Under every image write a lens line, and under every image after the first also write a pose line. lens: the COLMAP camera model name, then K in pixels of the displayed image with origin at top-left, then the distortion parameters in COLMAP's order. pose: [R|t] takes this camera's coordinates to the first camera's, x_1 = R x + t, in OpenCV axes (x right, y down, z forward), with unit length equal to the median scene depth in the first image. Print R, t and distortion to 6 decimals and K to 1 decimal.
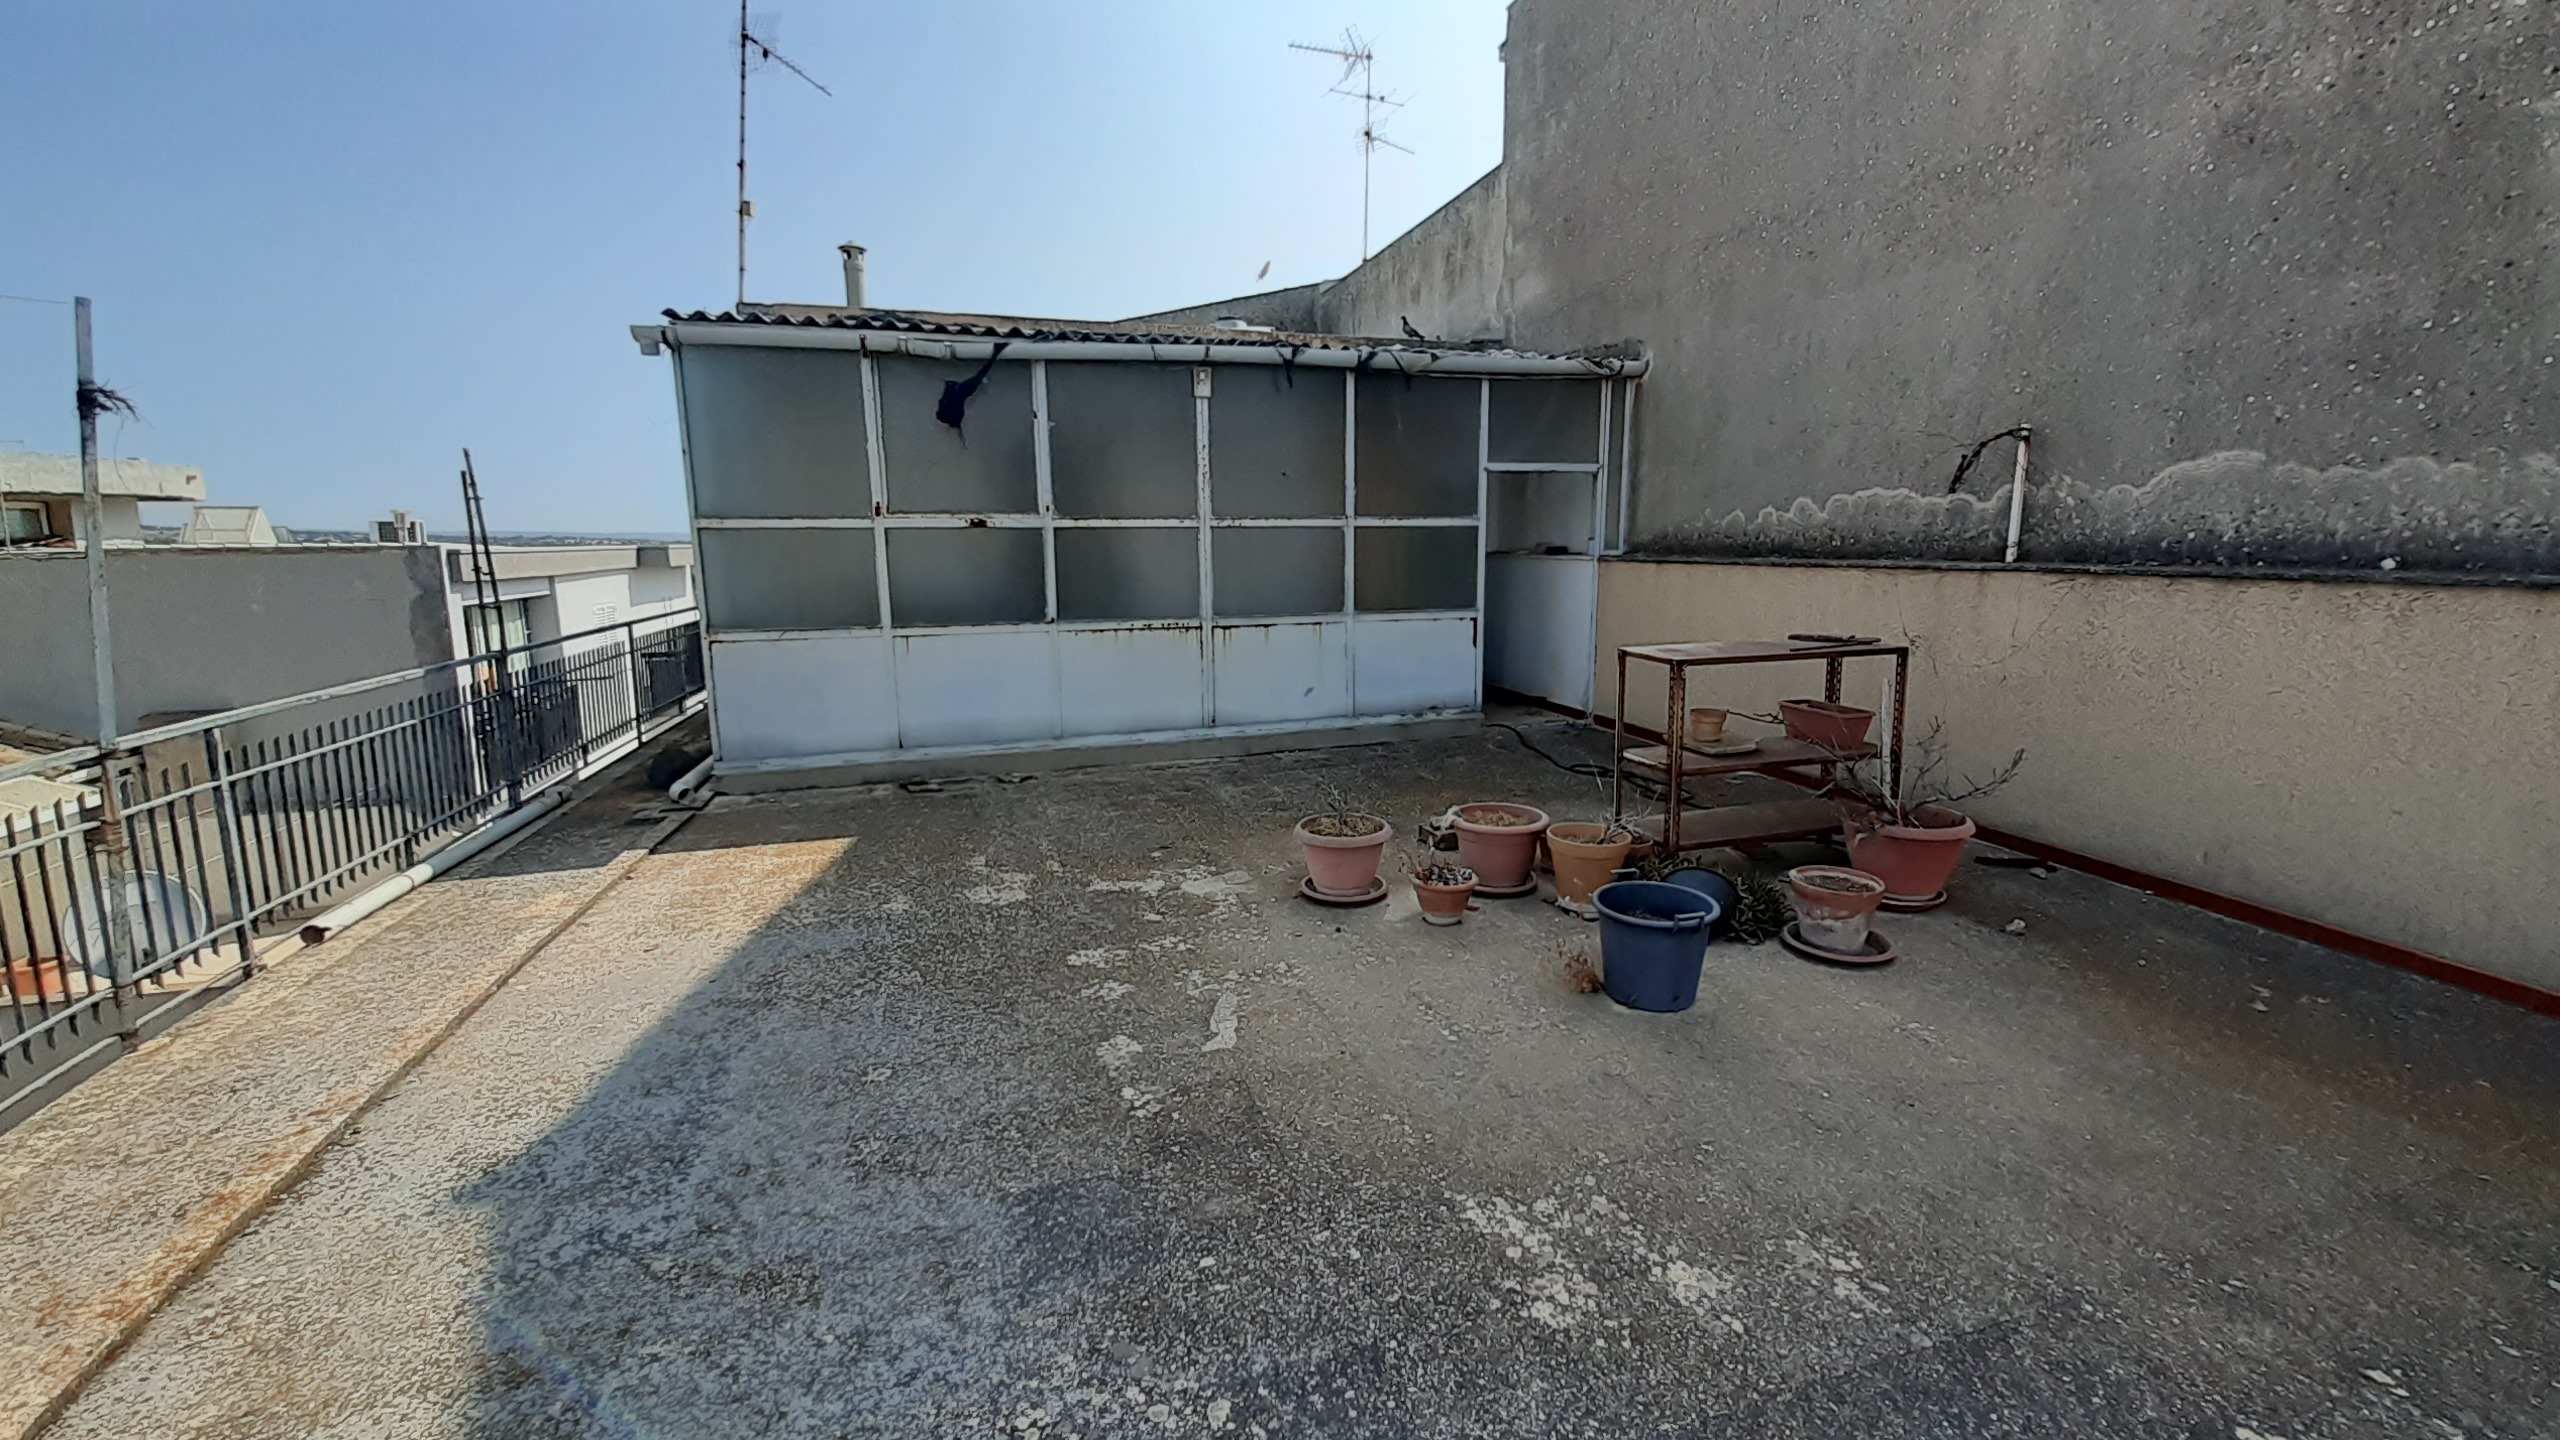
lens RADIAL K [[1031.3, 0, 1302.2], [0, 1031.3, 703.9], [0, 0, 1]] dist [0.010402, -0.014213]
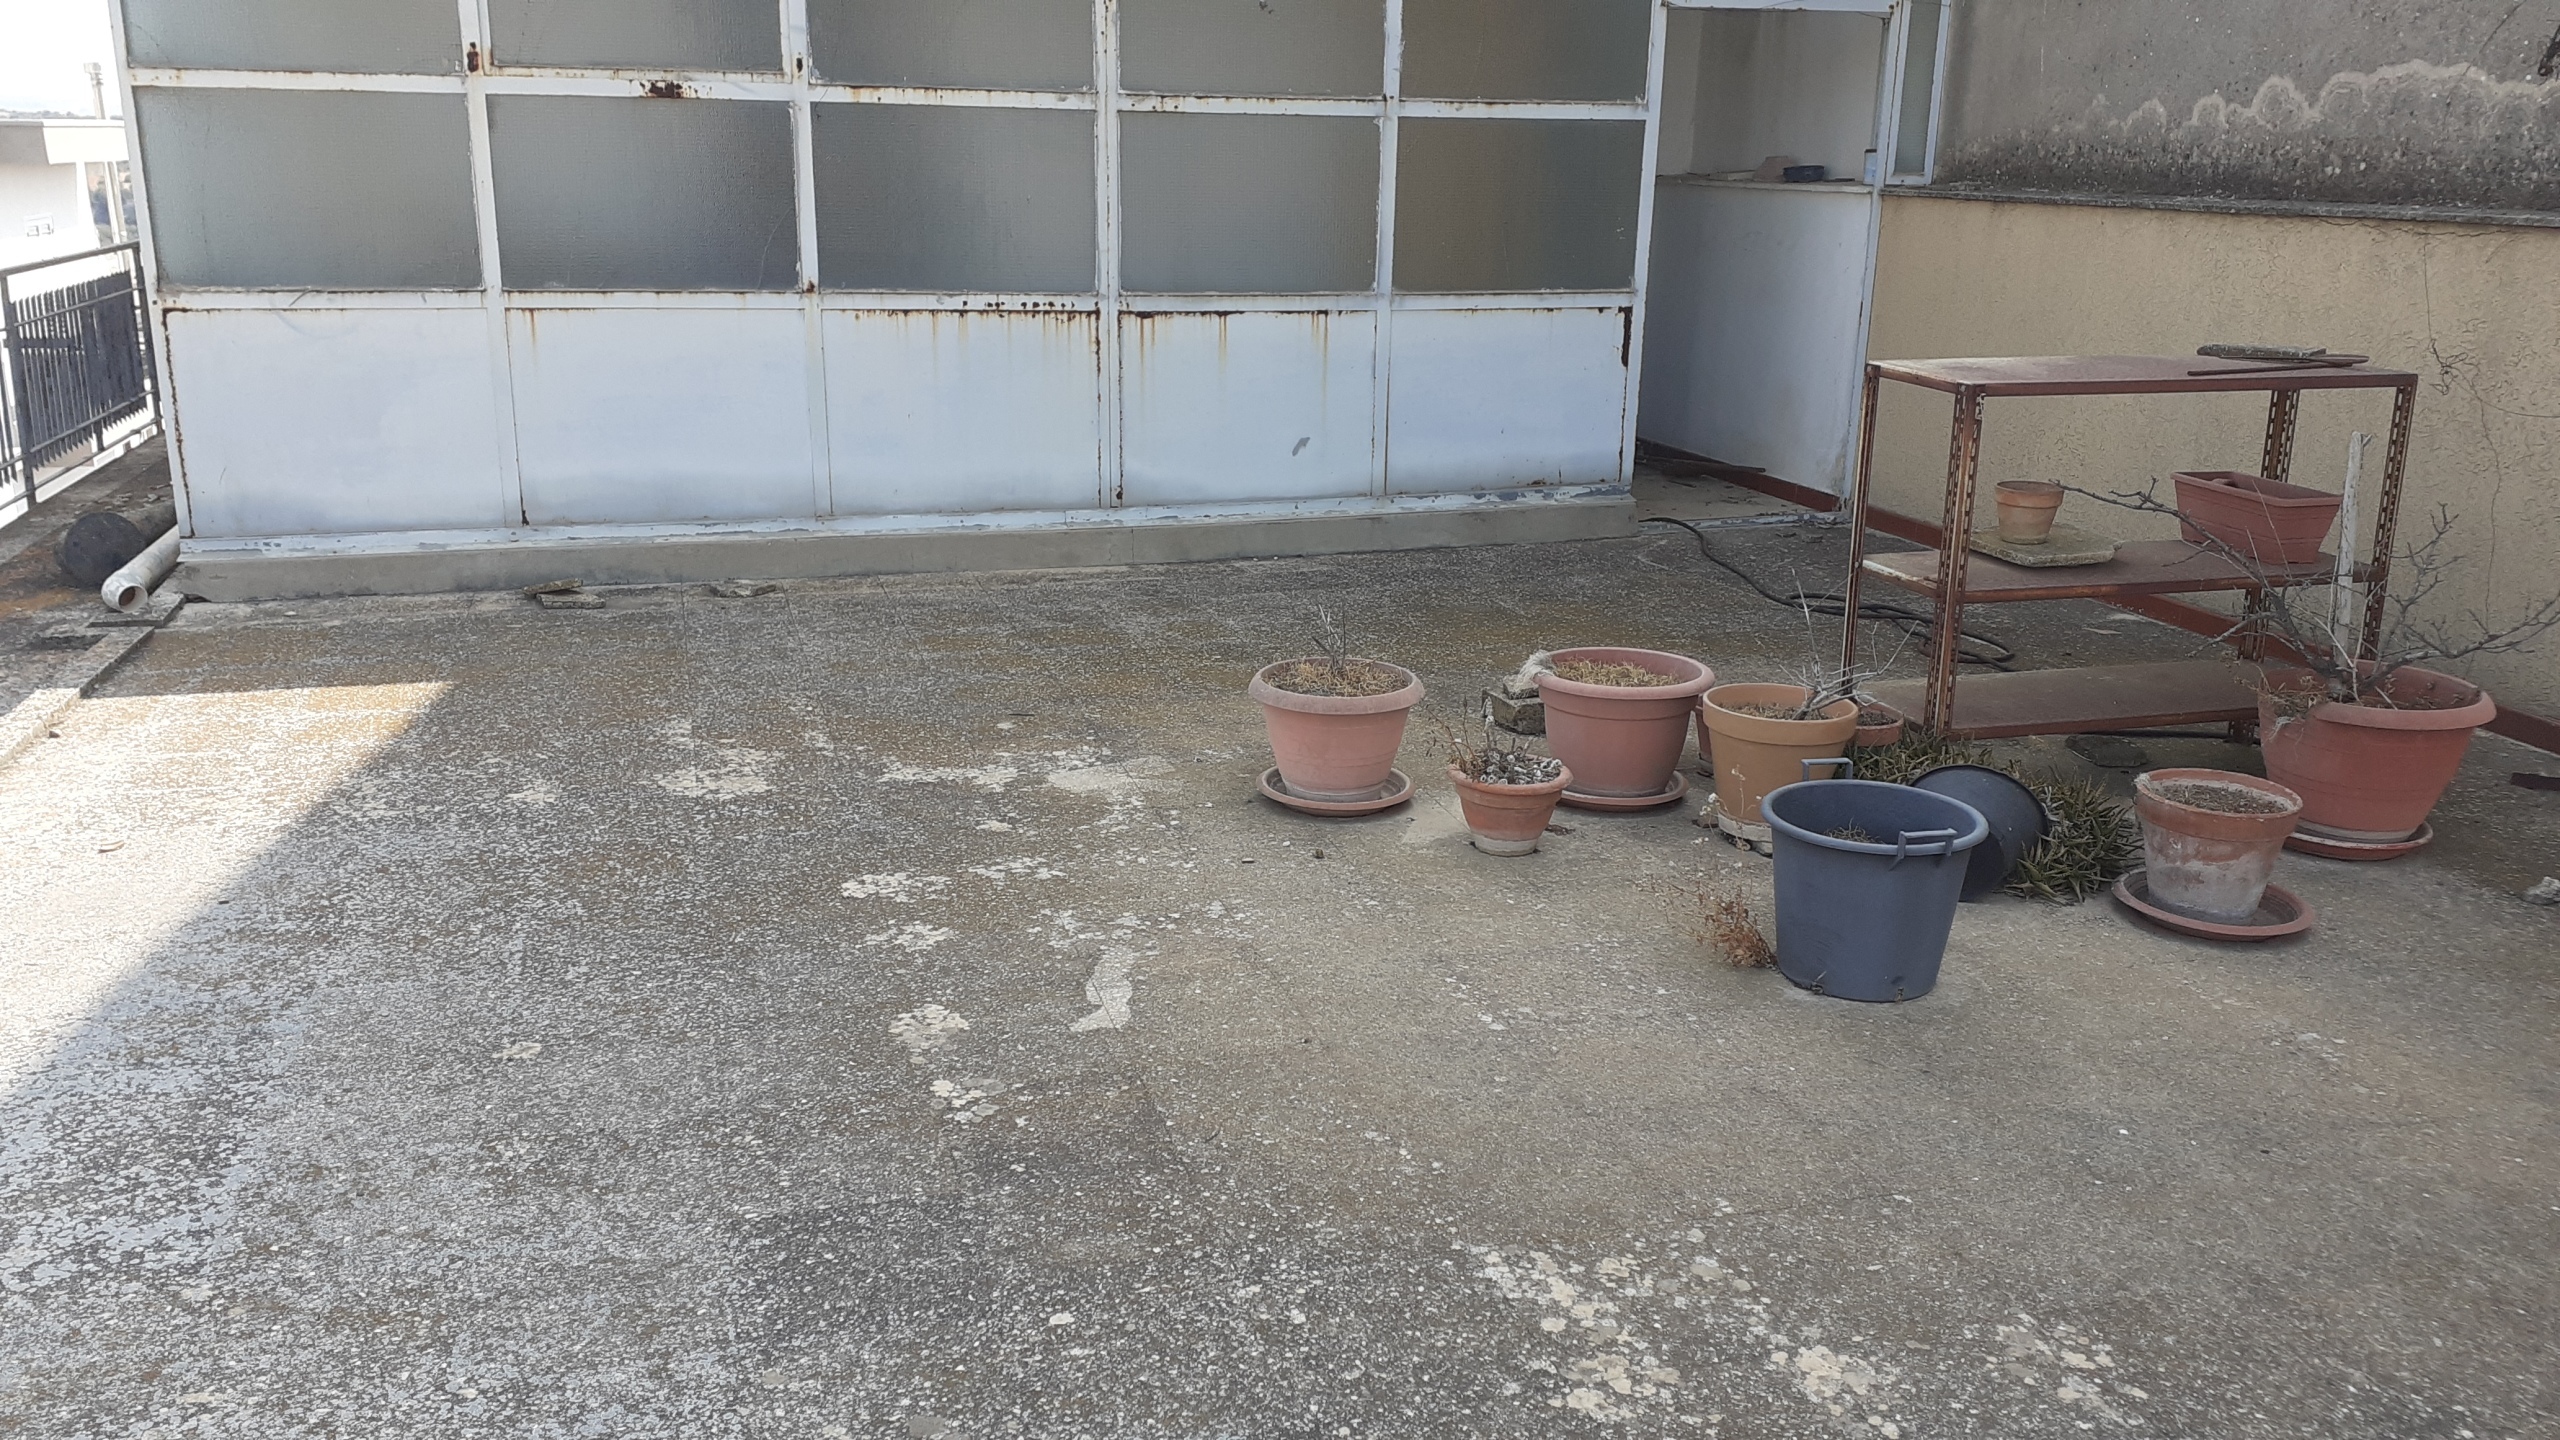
lens RADIAL K [[2028.2, 0, 1272.2], [0, 2028.2, 758.9], [0, 0, 1]] dist [0.095512, -0.169471]
pose [[0.999491, 0.028591, -0.014174, 0.026961], [-0.026421, 0.990503, 0.134925, 0.019104], [0.017897, -0.134482, 0.990754, -0.112489]]
